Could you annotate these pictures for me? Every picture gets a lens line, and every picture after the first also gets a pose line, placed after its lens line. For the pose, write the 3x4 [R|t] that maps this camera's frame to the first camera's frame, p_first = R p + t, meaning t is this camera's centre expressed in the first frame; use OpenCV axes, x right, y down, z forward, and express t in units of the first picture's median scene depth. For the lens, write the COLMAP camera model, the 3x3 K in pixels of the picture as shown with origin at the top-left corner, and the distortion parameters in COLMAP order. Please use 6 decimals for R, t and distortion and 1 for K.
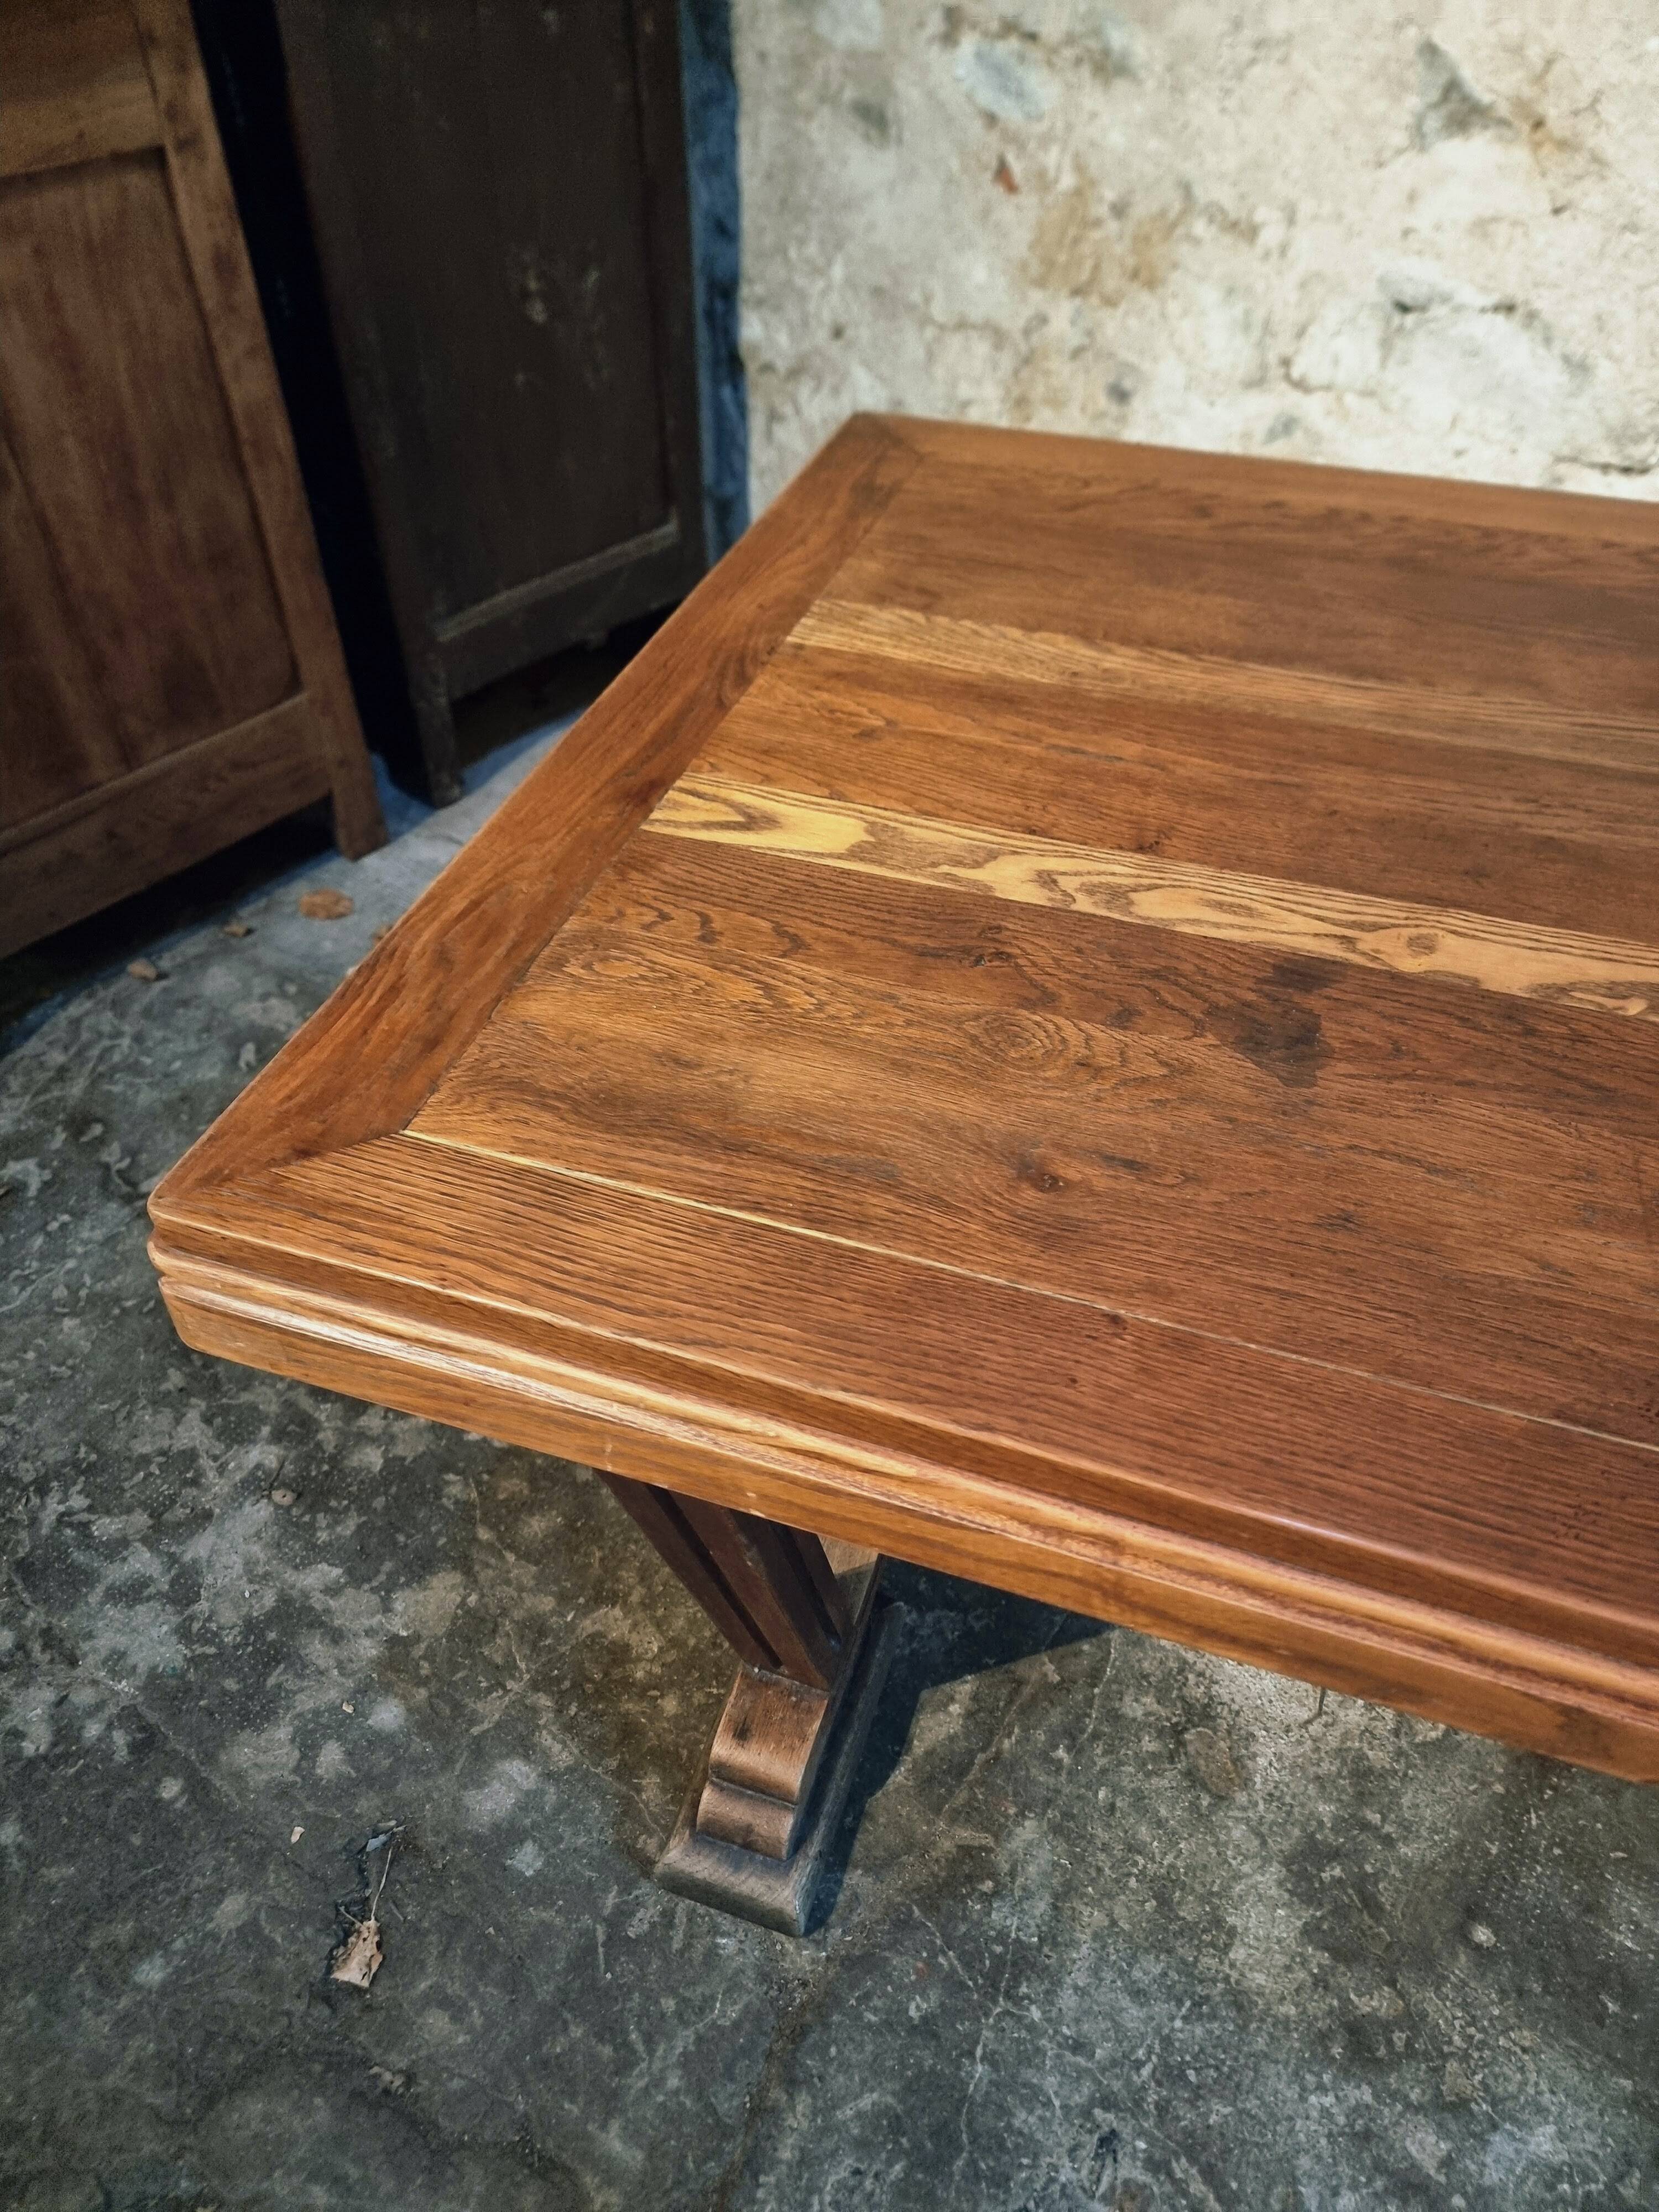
lens RADIAL K [[1558.7, 0, 829.2], [0, 1558.7, 1108.9], [0, 0, 1]] dist [0.055789, -0.048203]
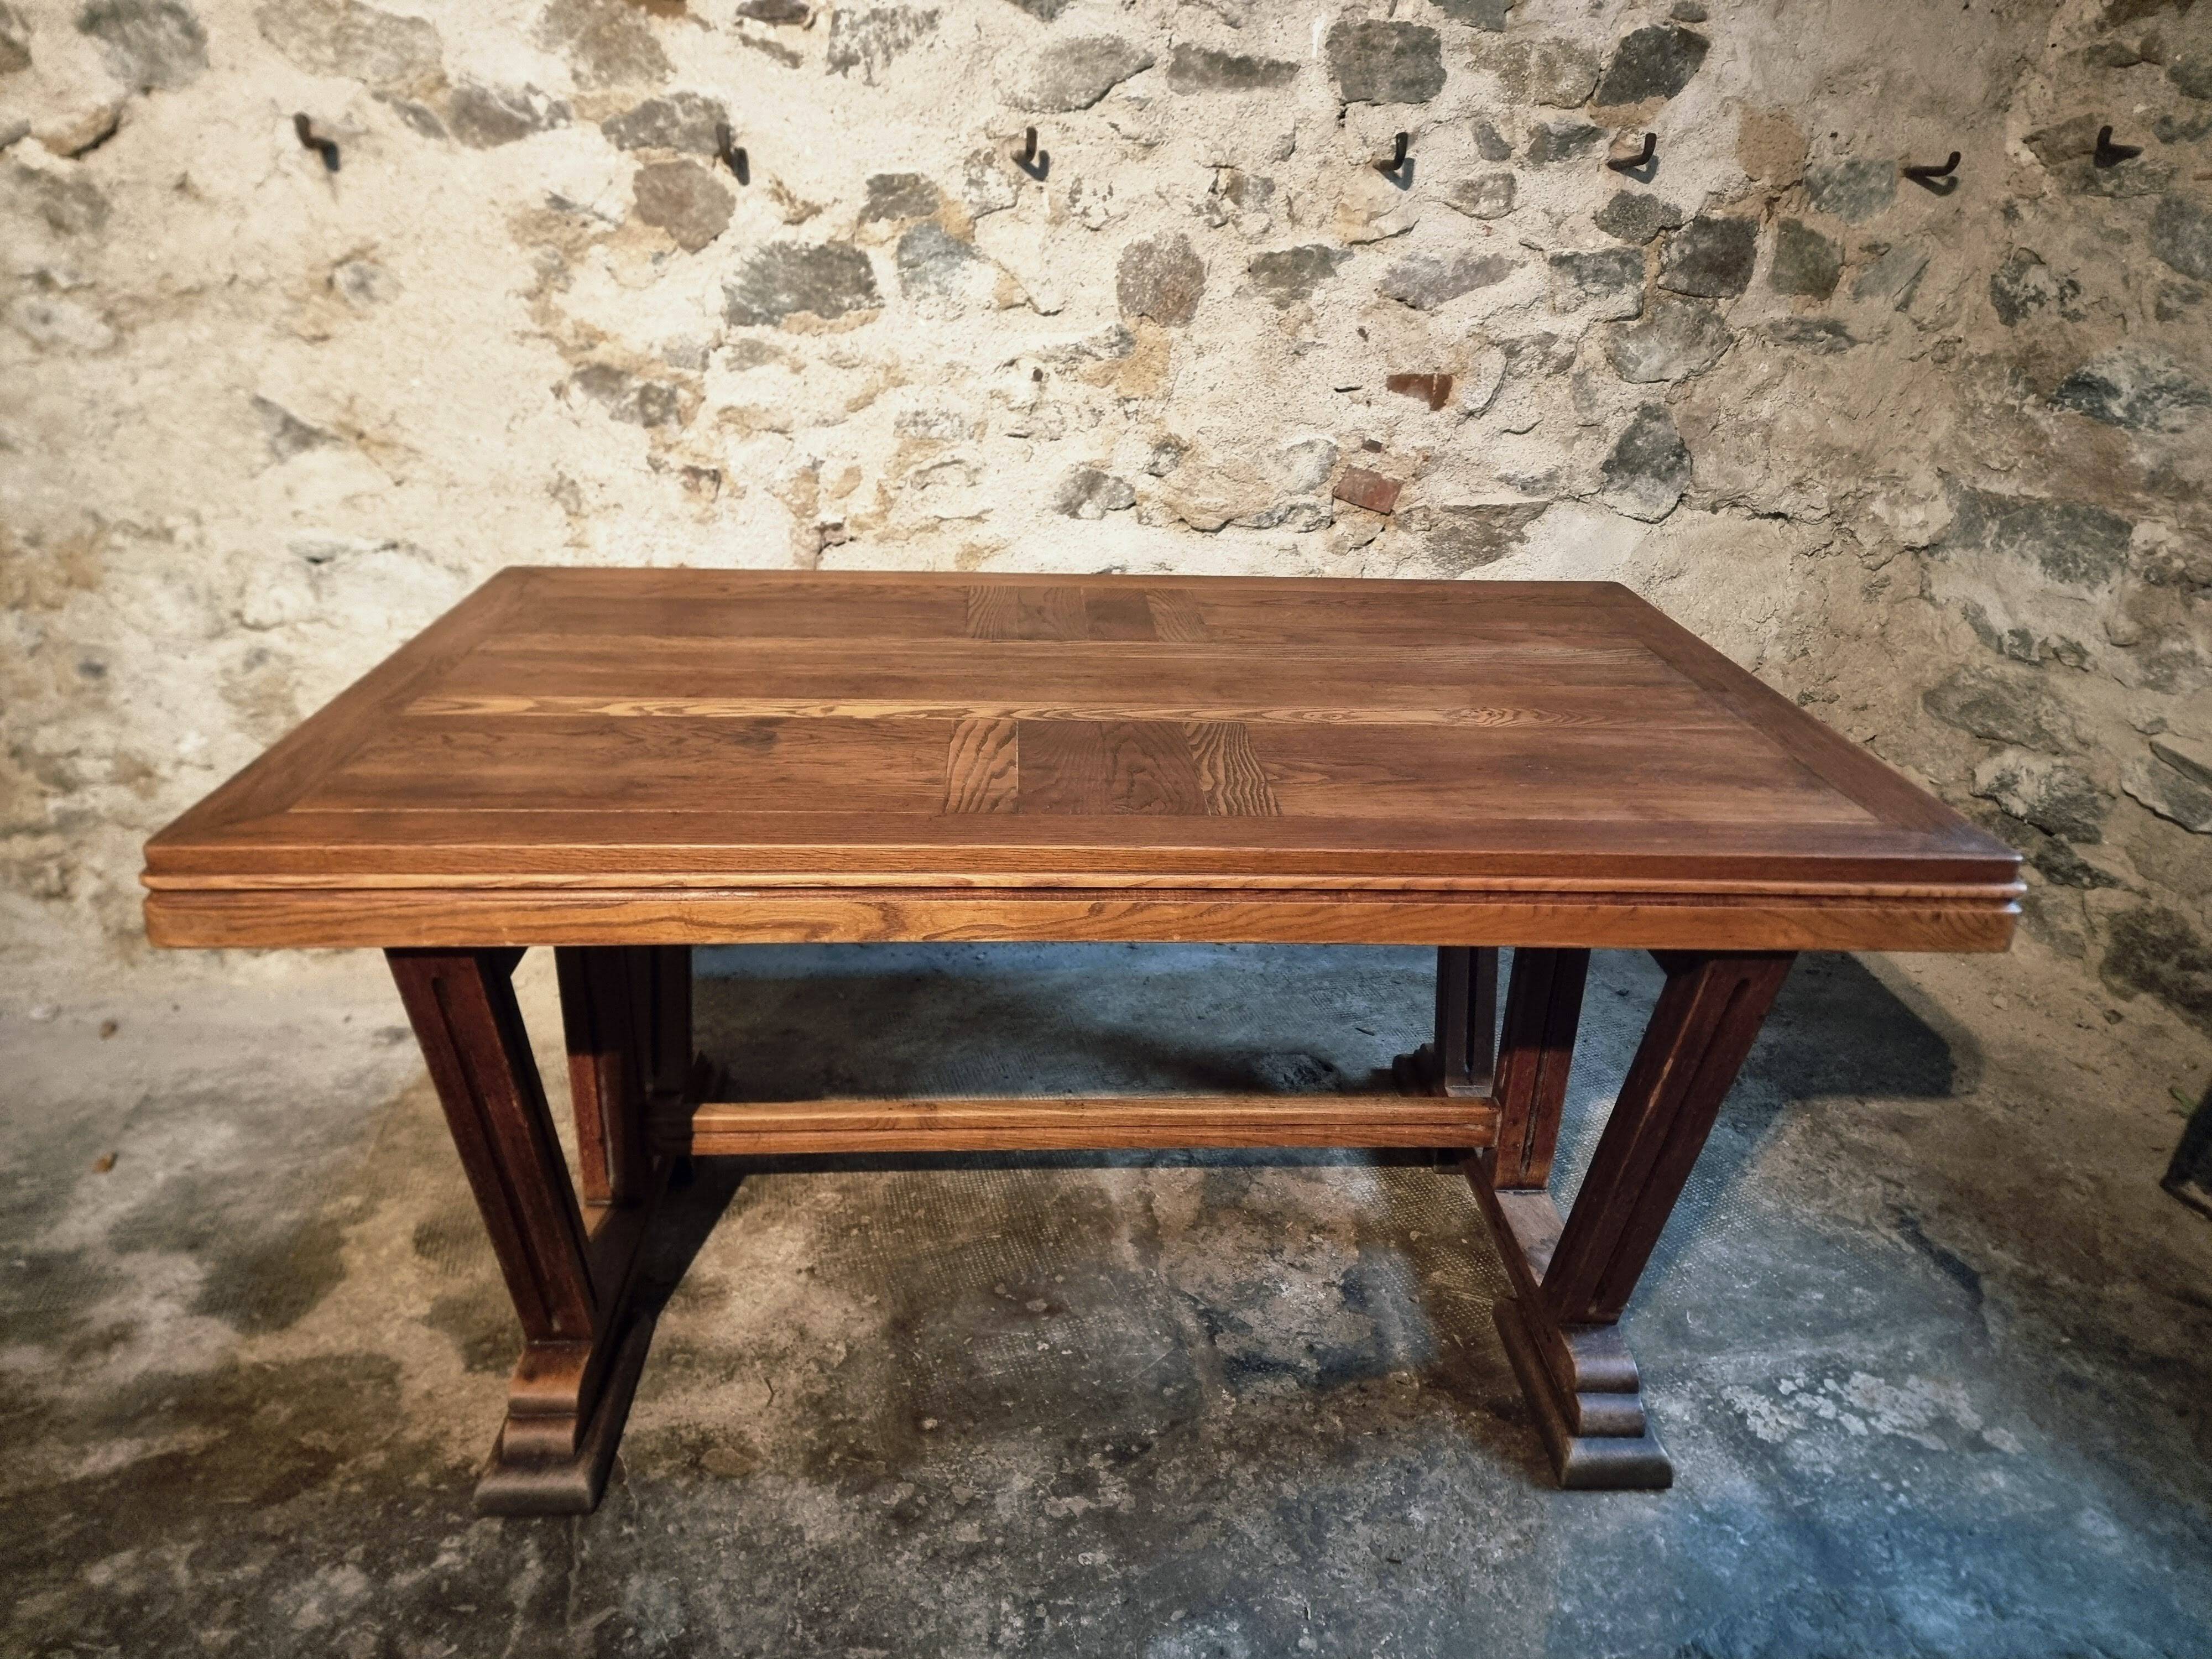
lens RADIAL K [[1532.9, 0, 1108.3], [0, 1532.9, 832.6], [0, 0, 1]] dist [0.069029, -0.069411]
pose [[0.627160, -0.294196, 0.721193, -0.348286], [0.517015, 0.849762, -0.102960, 0.268584], [-0.582552, 0.437440, 0.685040, -0.322909]]
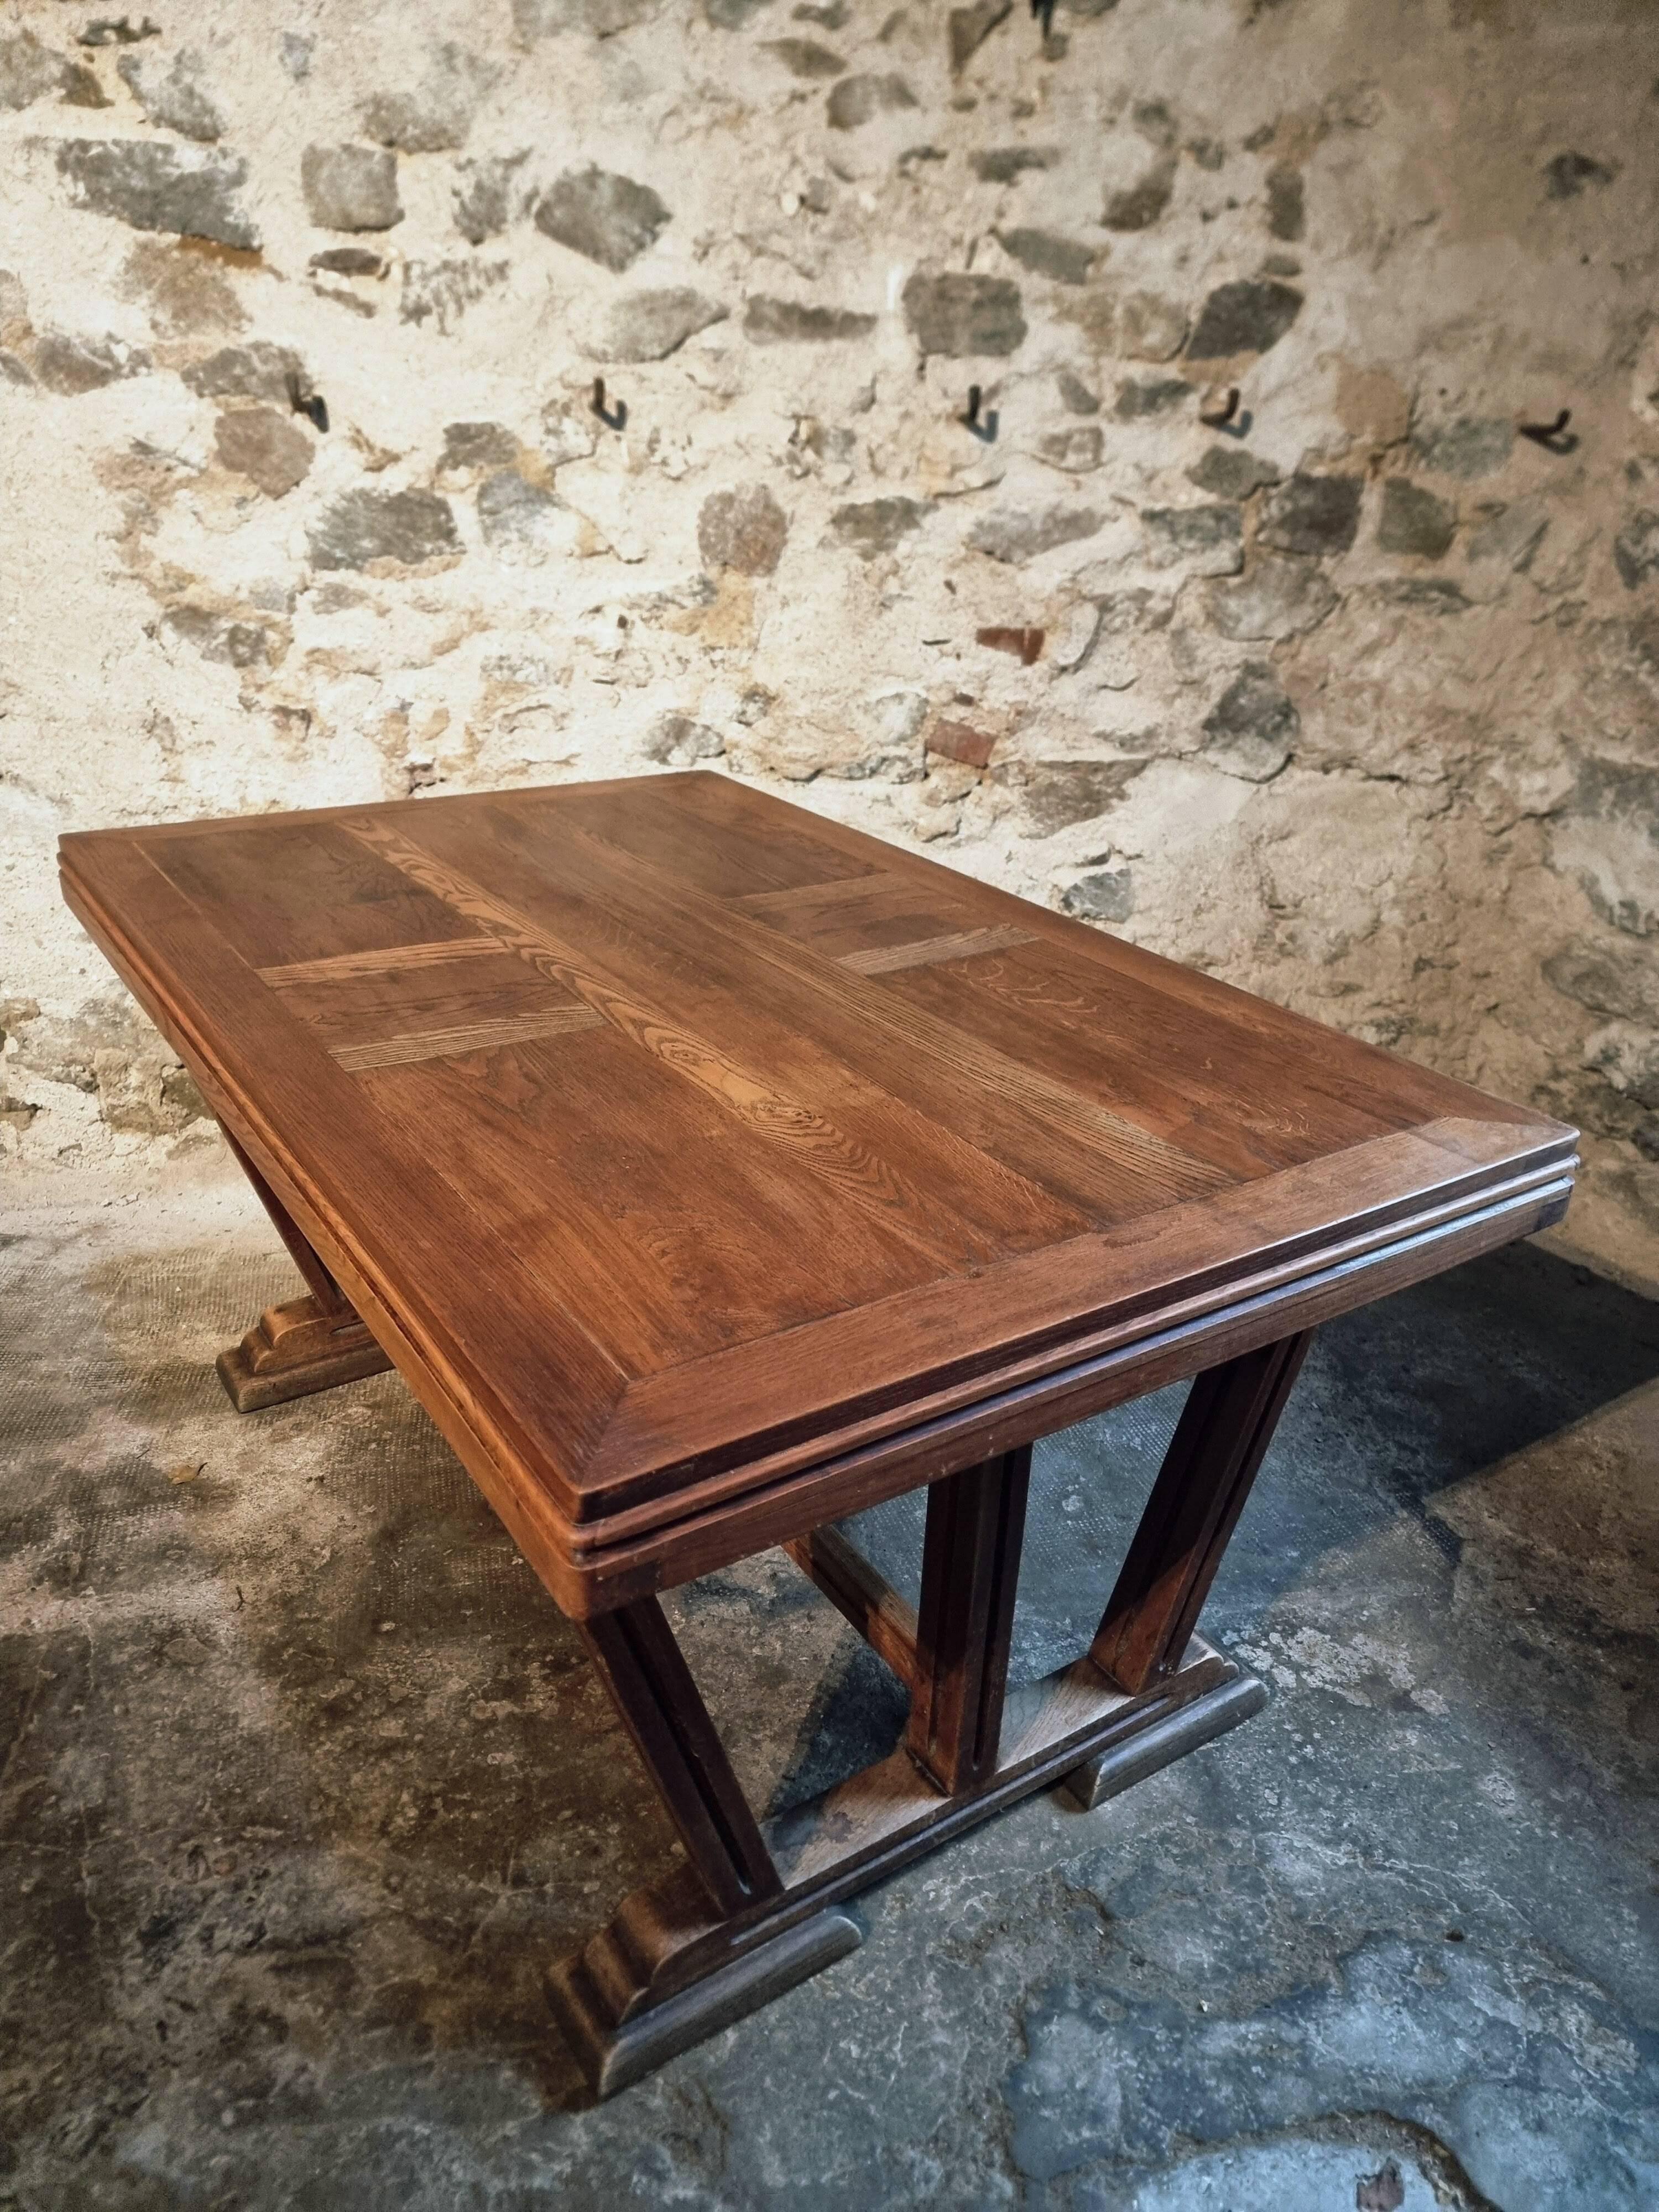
lens RADIAL K [[1536.9, 0, 833.1], [0, 1536.9, 1117.5], [0, 0, 1]] dist [0.061650, -0.059707]
pose [[0.683215, -0.289431, 0.670408, -0.161655], [0.478780, 0.870762, -0.111997, 0.437753], [-0.551350, 0.397496, 0.733491, -0.545154]]
